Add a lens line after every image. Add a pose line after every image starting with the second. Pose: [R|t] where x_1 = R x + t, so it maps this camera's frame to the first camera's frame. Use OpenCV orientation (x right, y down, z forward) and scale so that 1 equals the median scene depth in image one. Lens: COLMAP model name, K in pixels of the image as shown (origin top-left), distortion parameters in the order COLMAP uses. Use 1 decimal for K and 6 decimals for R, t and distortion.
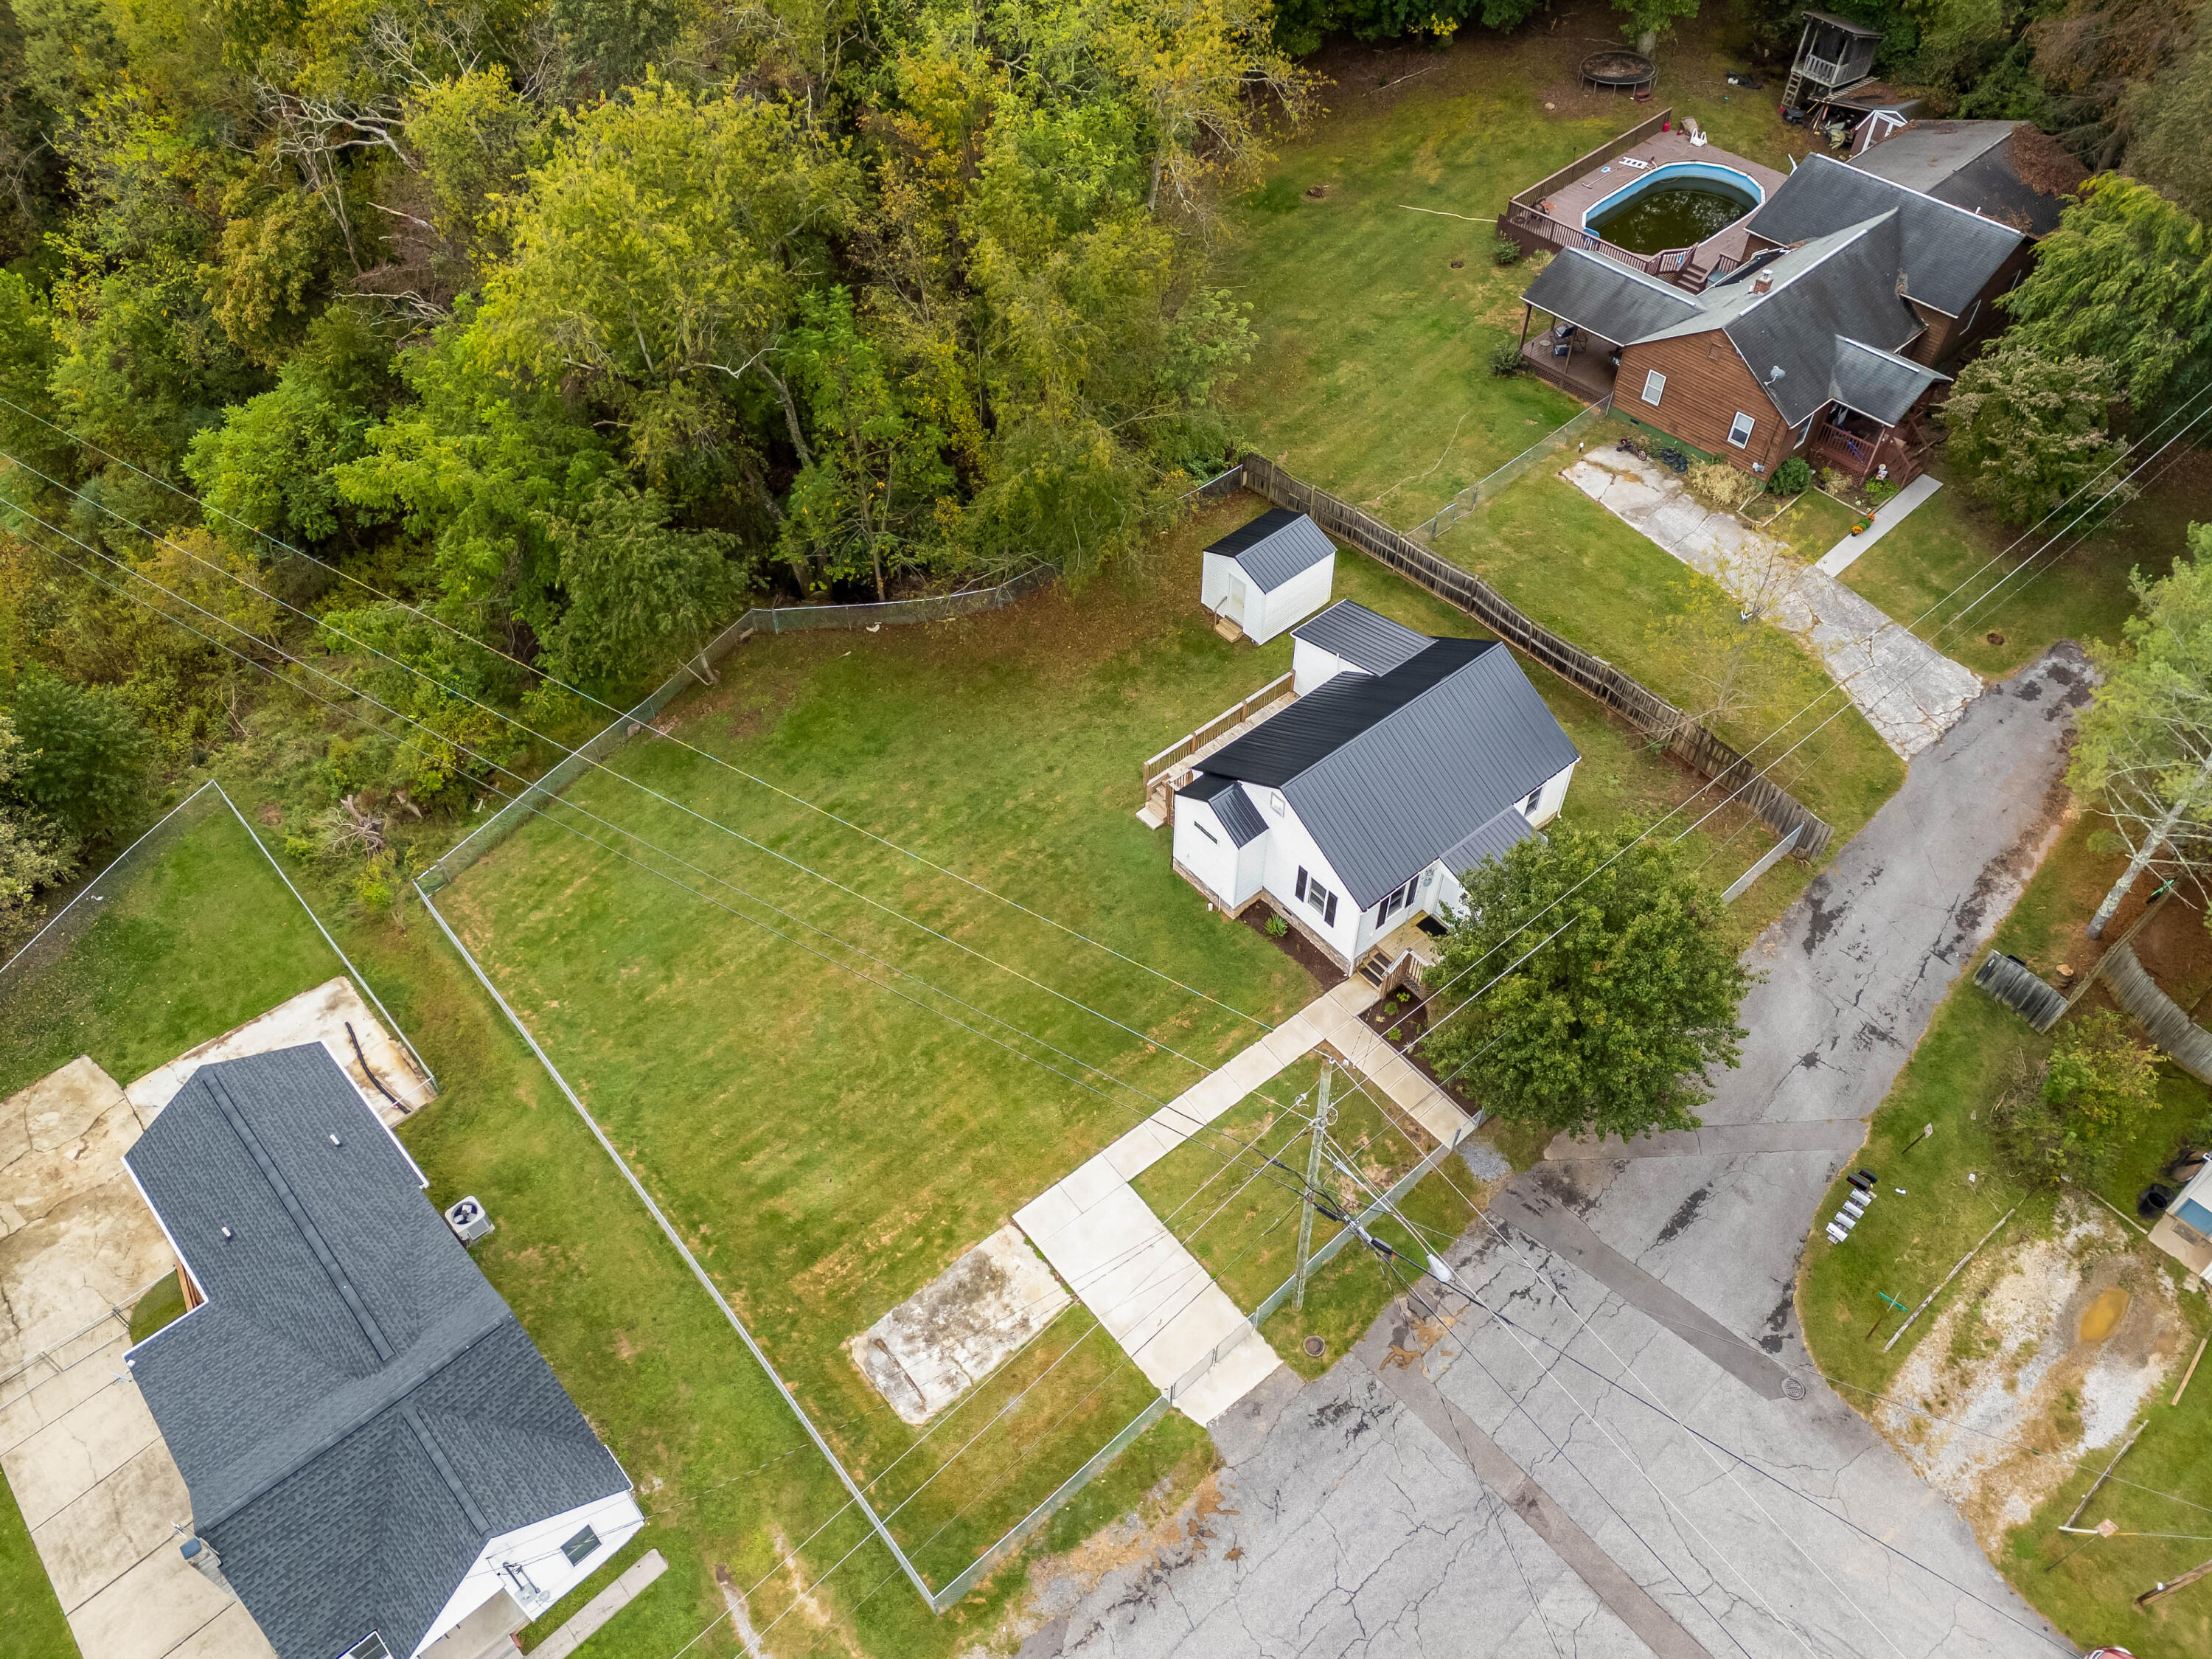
lens RADIAL K [[1621.6, 0, 1117.9], [0, 1621.6, 817.9], [0, 0, 1]] dist [0.086985, -0.085580]
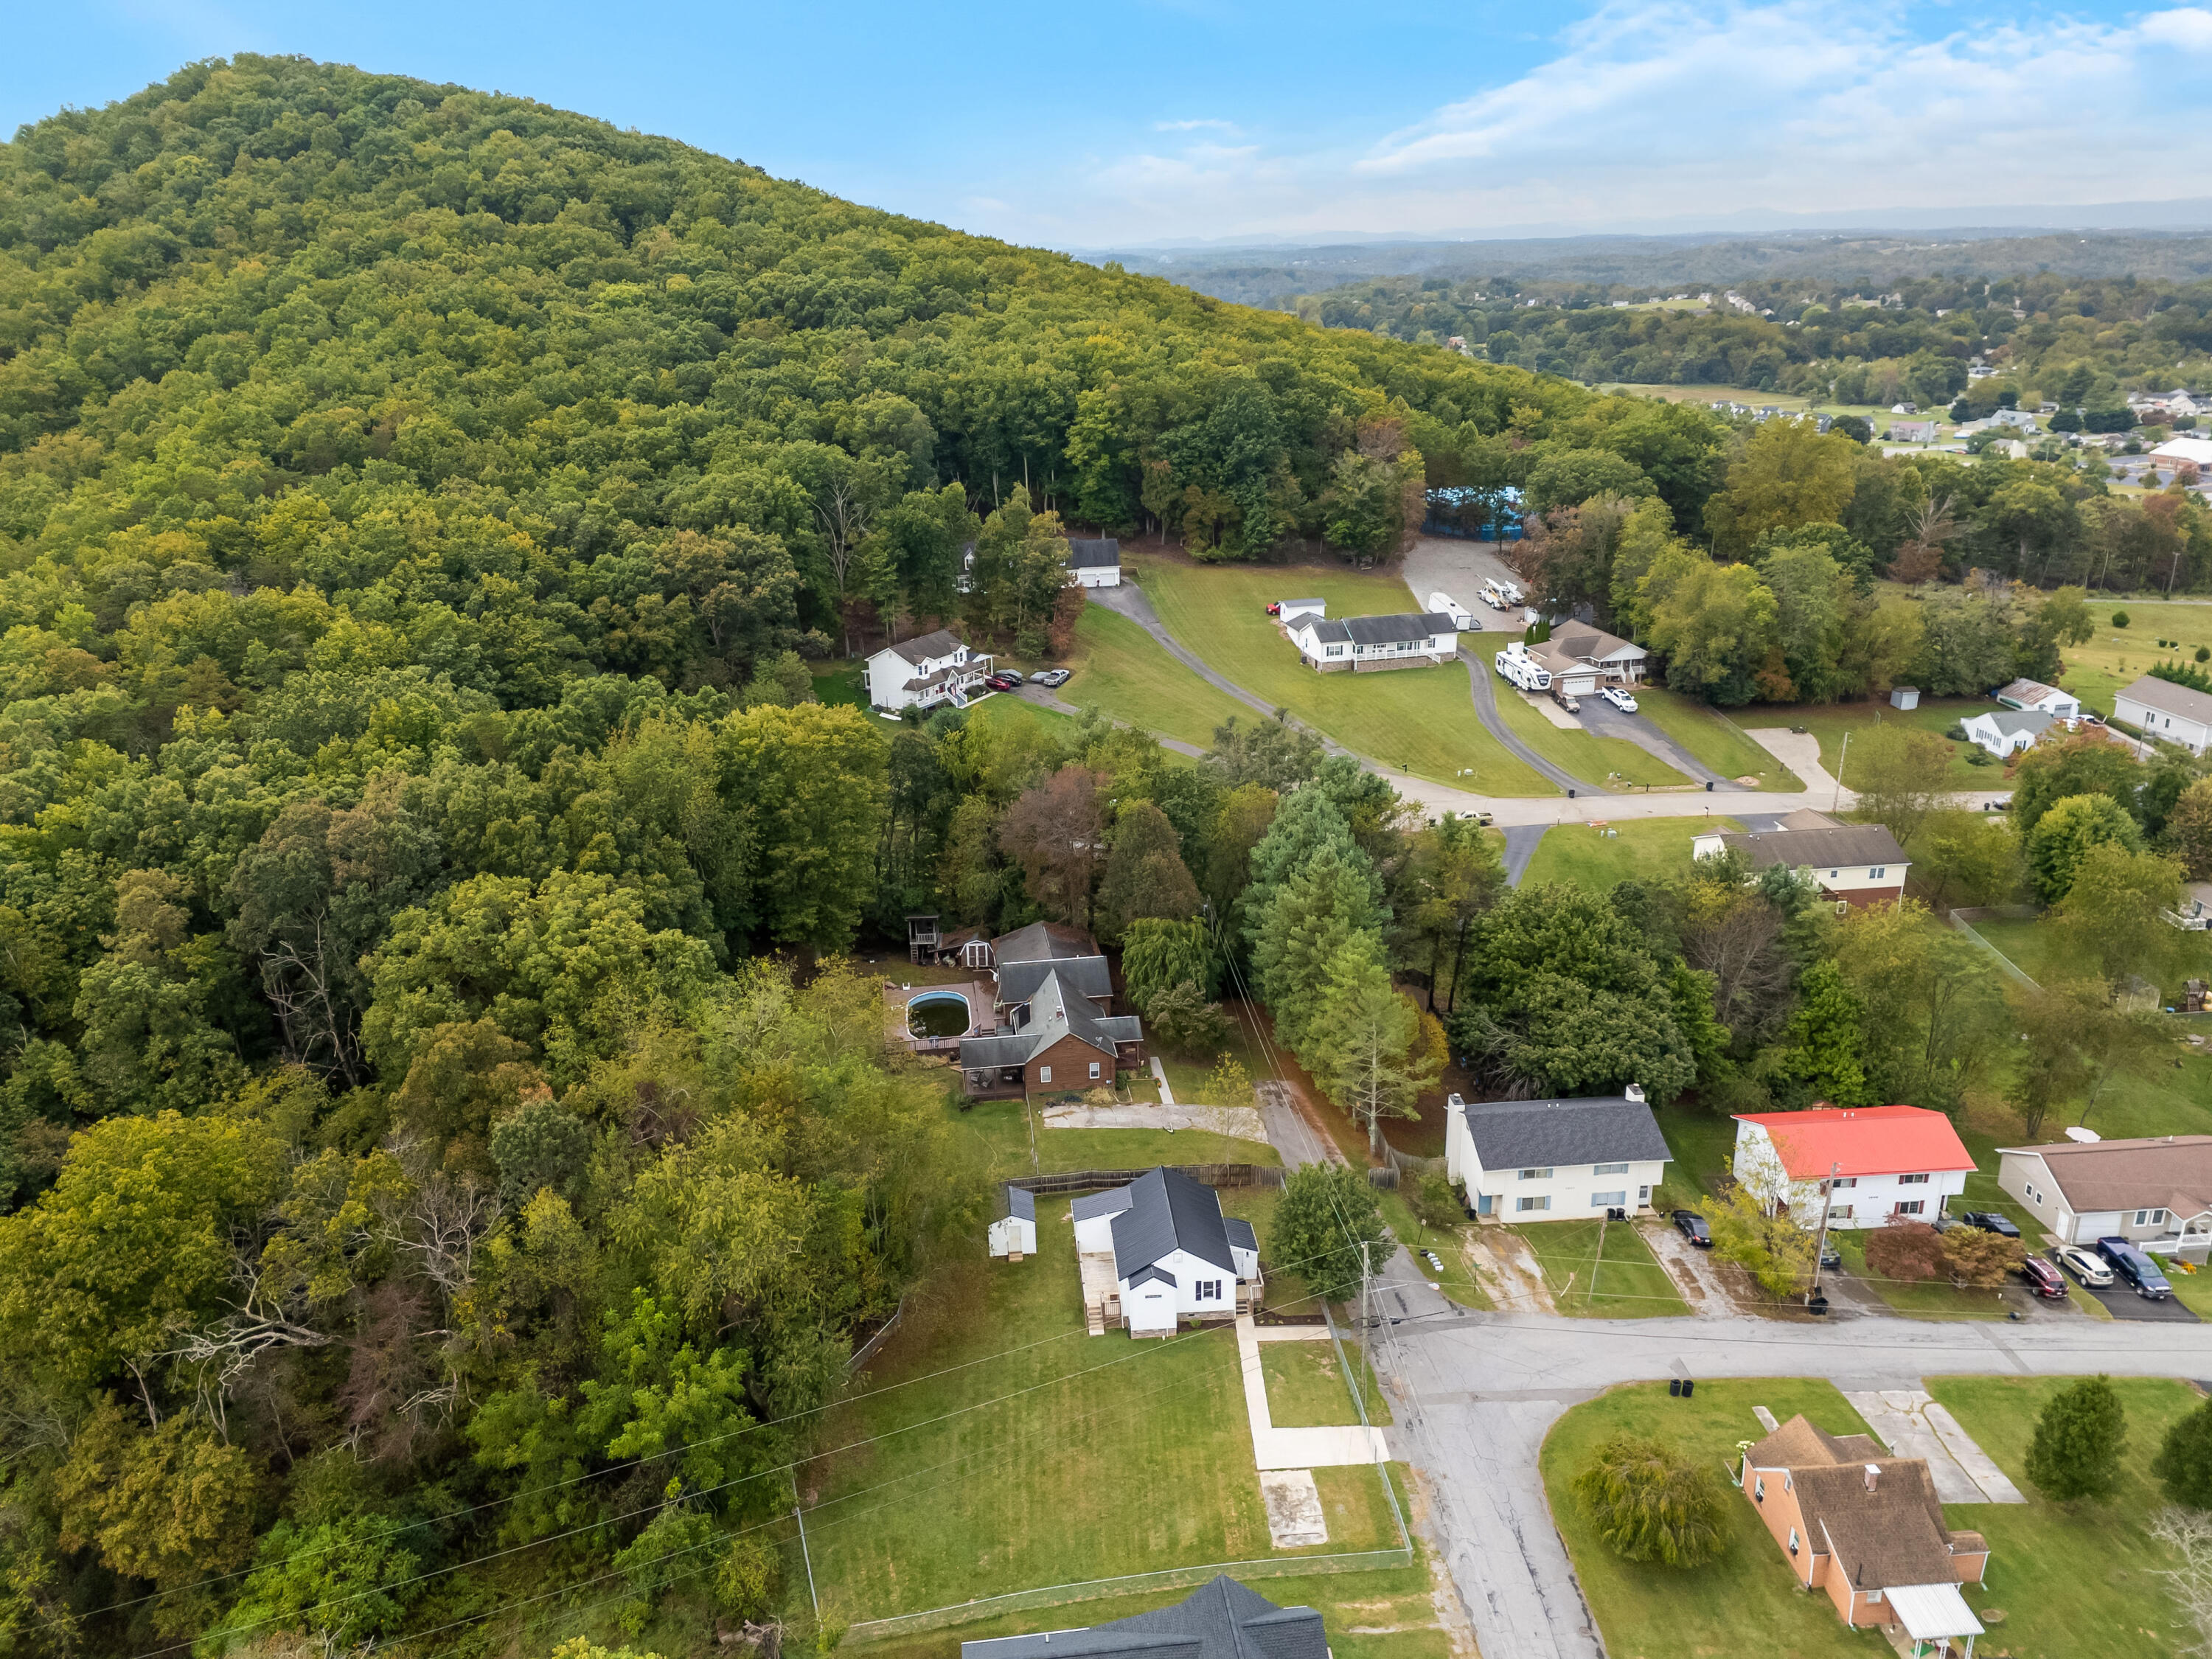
lens RADIAL K [[1620.0, 0, 1112.1], [0, 1620.0, 830.0], [0, 0, 1]] dist [0.109835, -0.136223]
pose [[0.579026, -0.277604, 0.766593, -1.320763], [0.618534, 0.762140, -0.191202, -0.072715], [-0.531172, 0.584875, 0.613007, -0.544437]]
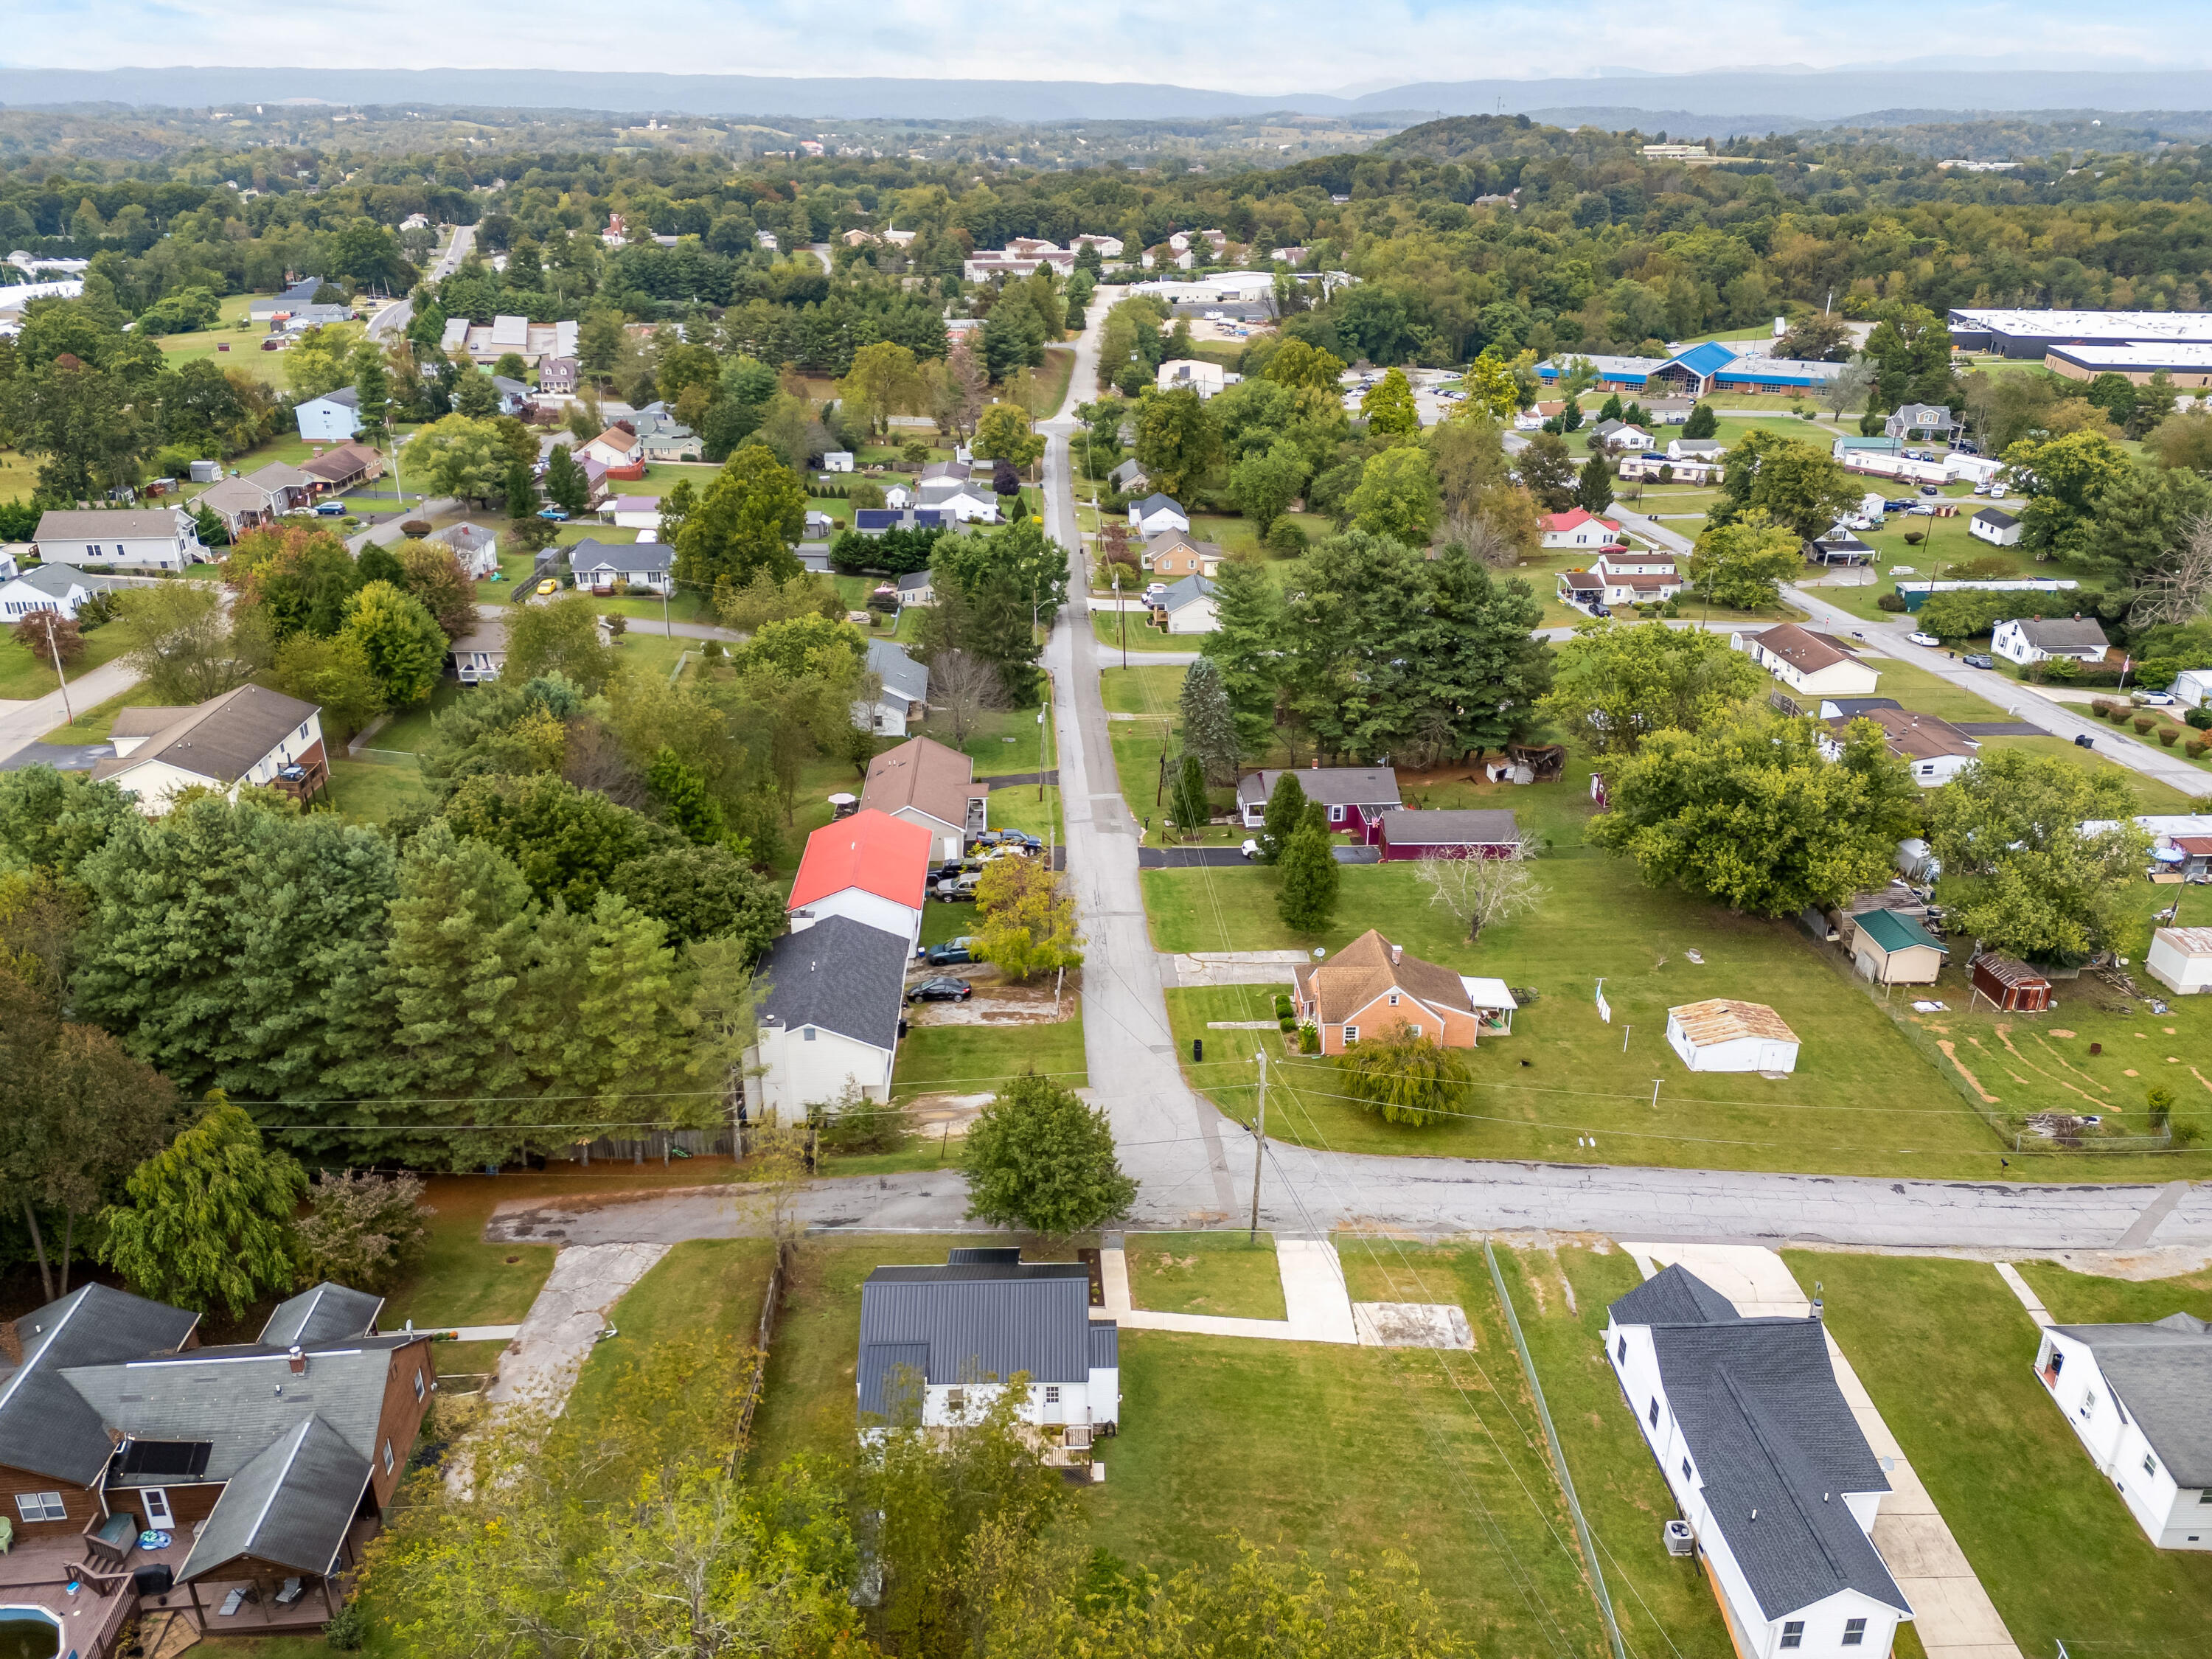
lens RADIAL K [[1621.6, 0, 1117.9], [0, 1621.6, 817.9], [0, 0, 1]] dist [0.086985, -0.085580]
pose [[-0.781781, -0.245115, 0.573357, -0.610419], [0.466489, 0.380247, 0.798624, -1.228563], [-0.413771, 0.891813, -0.182926, 0.806873]]
